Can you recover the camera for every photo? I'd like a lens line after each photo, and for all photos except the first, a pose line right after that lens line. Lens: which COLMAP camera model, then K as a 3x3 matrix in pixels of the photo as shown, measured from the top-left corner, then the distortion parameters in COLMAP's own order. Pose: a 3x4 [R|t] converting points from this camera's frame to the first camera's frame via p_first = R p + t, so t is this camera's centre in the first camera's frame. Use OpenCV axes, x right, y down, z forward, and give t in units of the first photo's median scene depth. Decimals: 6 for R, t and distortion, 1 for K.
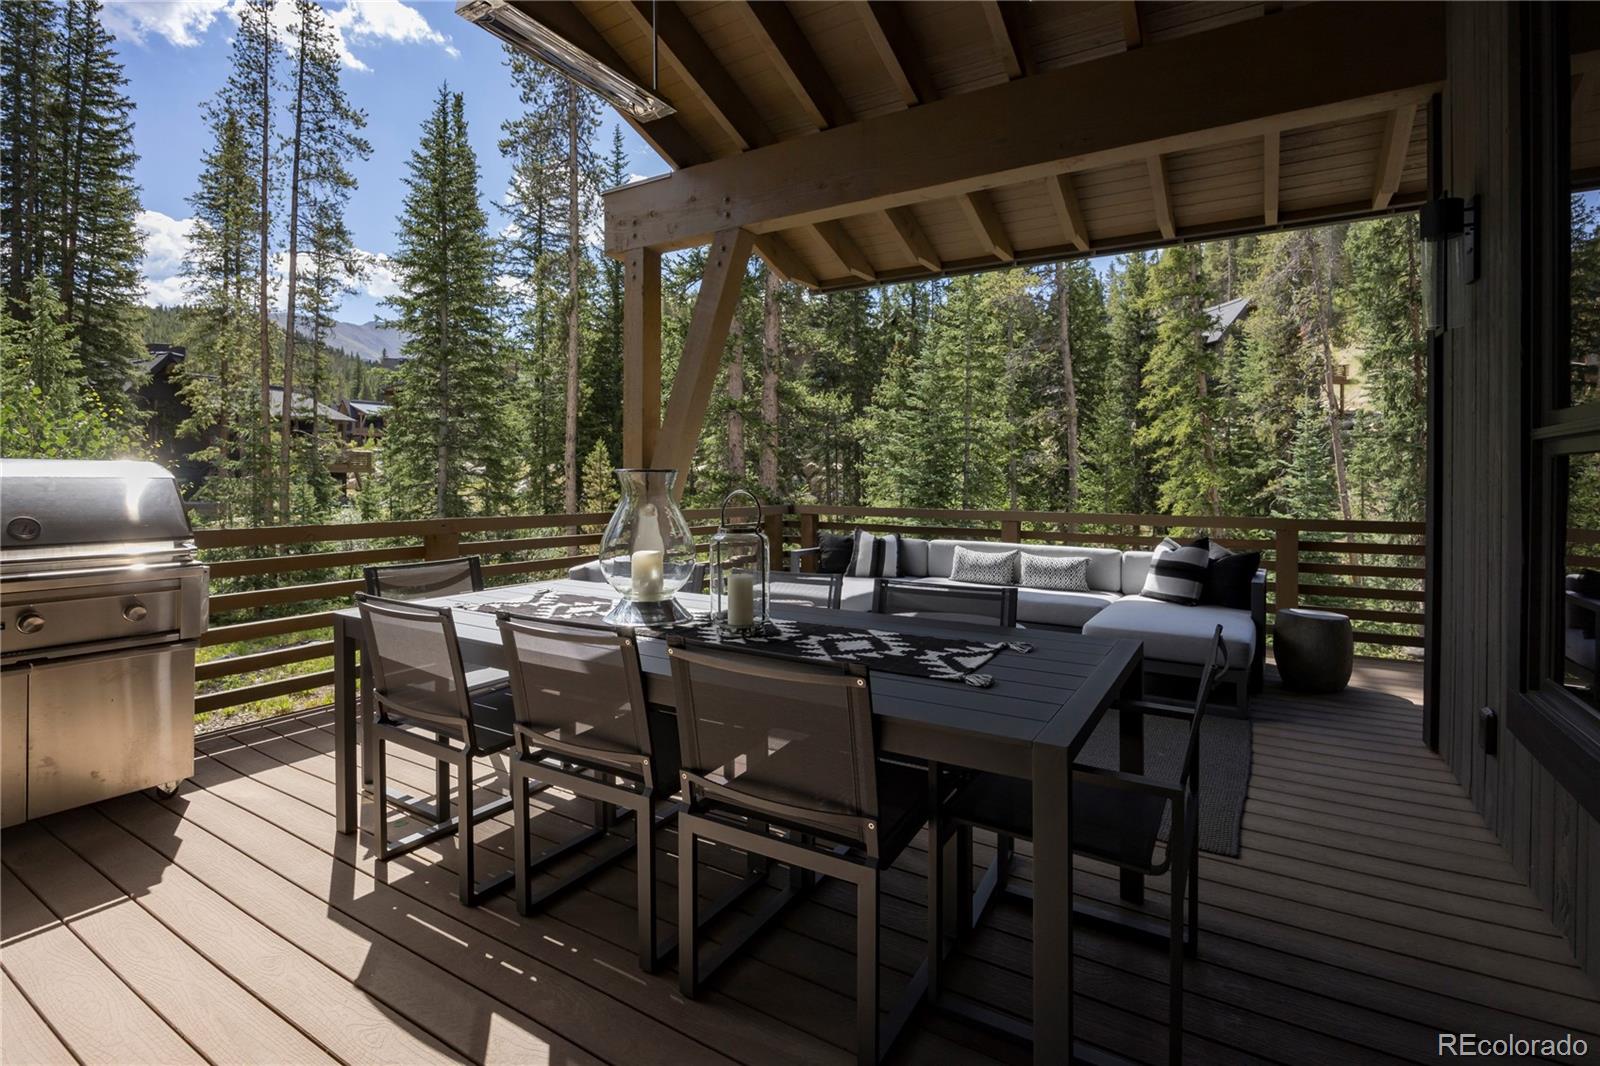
lens RADIAL K [[736.5, 0, 797.0], [0, 736.5, 495.5], [0, 0, 1]] dist [-0.001183, 0.004680]
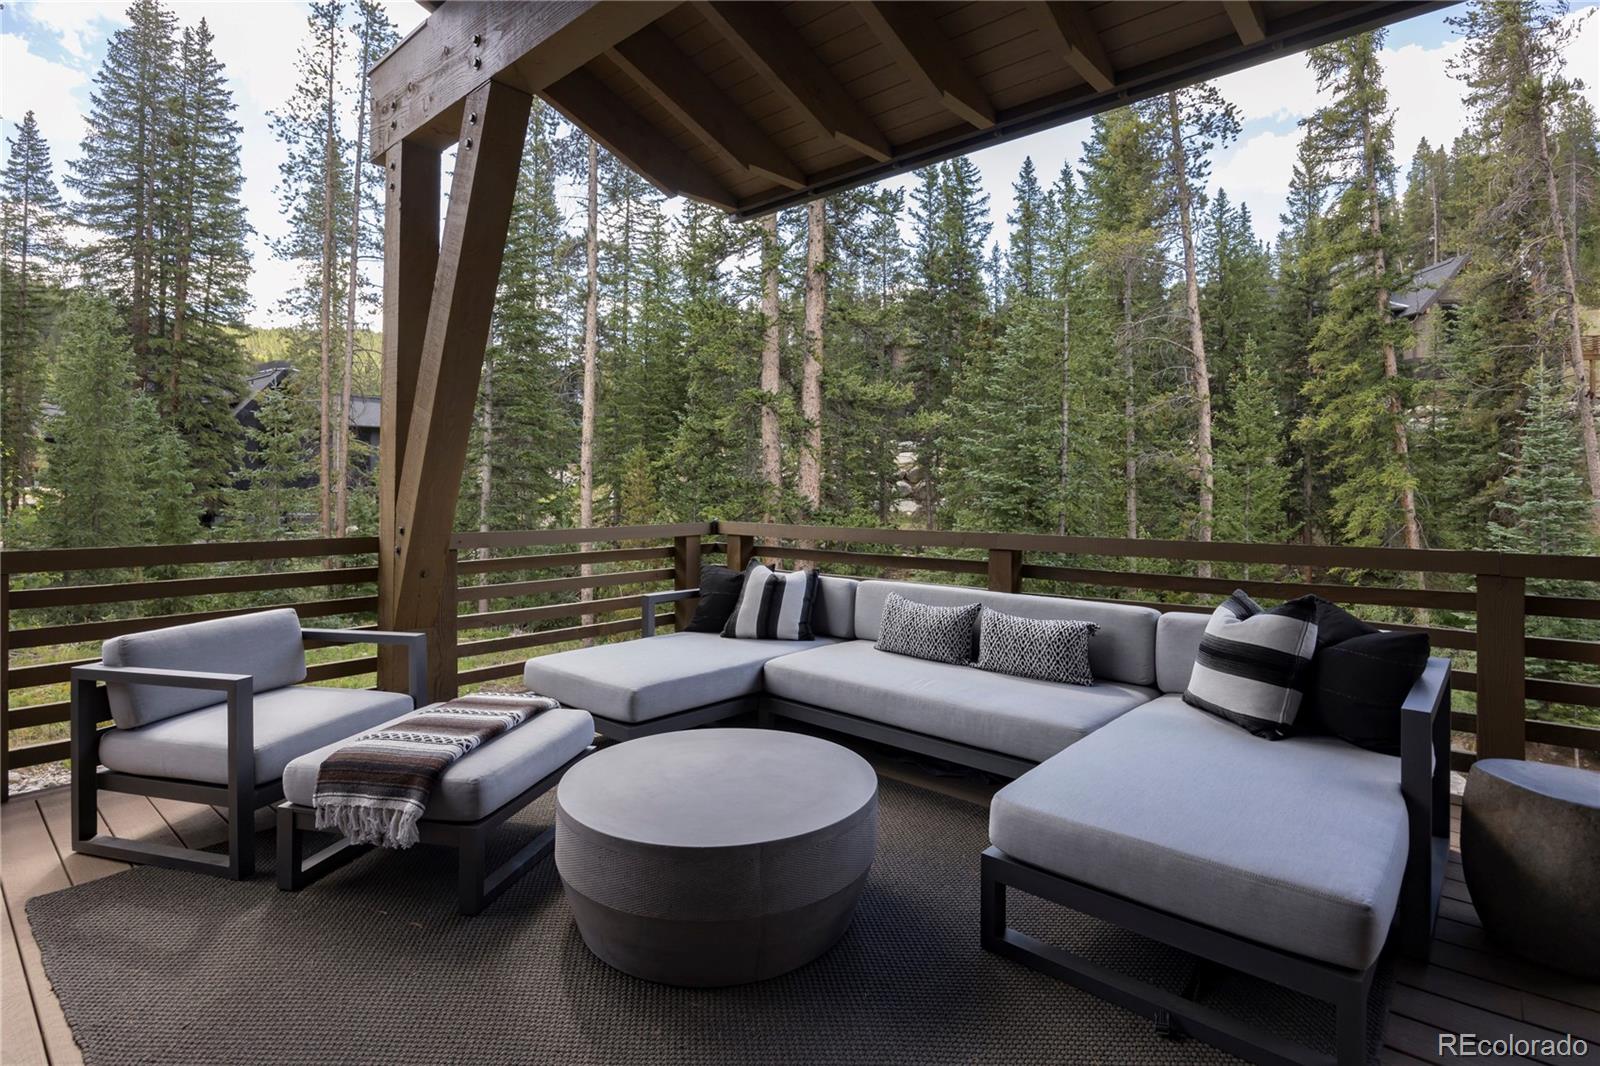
lens RADIAL K [[770.0, 0, 797.8], [0, 770.0, 502.4], [0, 0, 1]] dist [0.002429, 0.000629]
pose [[0.986796, -0.004786, -0.161900, 0.057955], [0.004725, 0.999989, -0.000767, -0.001487], [0.161902, -0.000008, 0.986807, 0.083732]]
